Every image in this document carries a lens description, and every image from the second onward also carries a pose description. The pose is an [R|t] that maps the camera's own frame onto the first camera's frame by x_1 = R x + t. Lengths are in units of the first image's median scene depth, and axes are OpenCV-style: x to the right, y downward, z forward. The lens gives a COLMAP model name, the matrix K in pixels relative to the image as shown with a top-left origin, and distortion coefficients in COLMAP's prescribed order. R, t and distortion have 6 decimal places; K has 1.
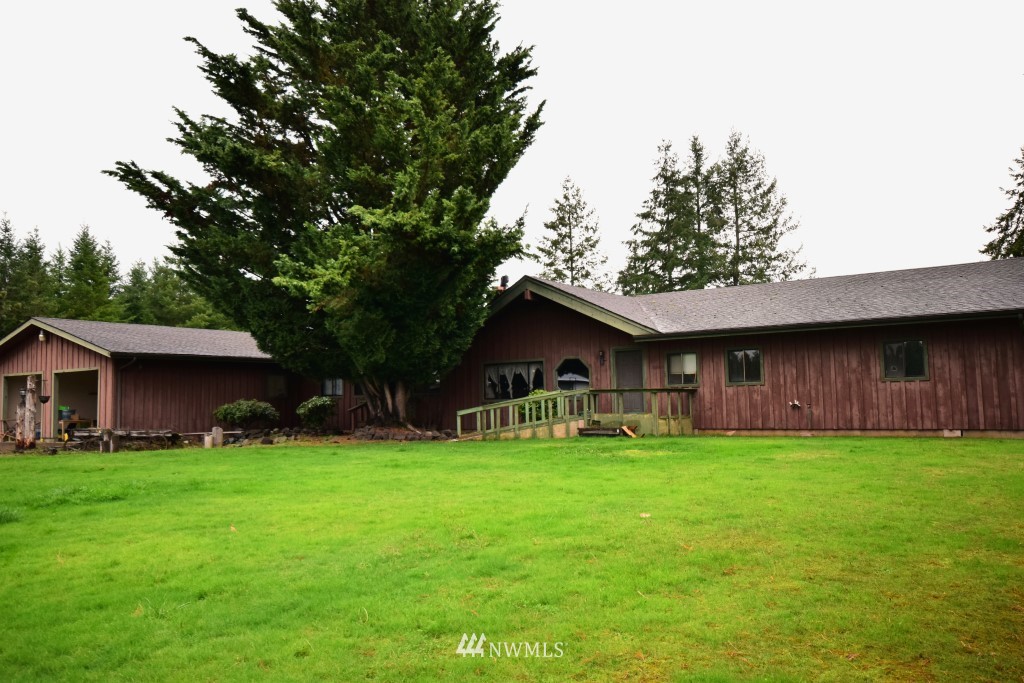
lens RADIAL K [[853.9, 0, 512.8], [0, 853.9, 338.2], [0, 0, 1]] dist [0.016573, 0.013516]
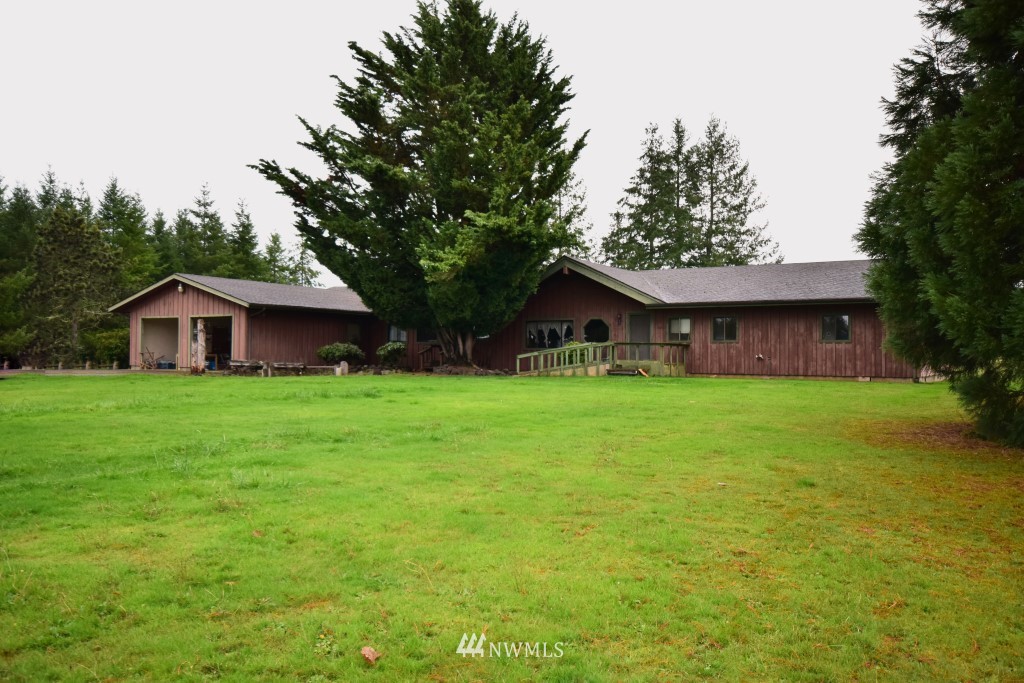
lens RADIAL K [[853.9, 0, 510.7], [0, 853.9, 343.6], [0, 0, 1]] dist [0.016573, 0.013516]
pose [[0.998640, 0.030255, 0.042458, -0.123924], [-0.032784, 0.997649, 0.060182, -0.014452], [-0.040537, -0.061493, 0.997284, -0.342614]]
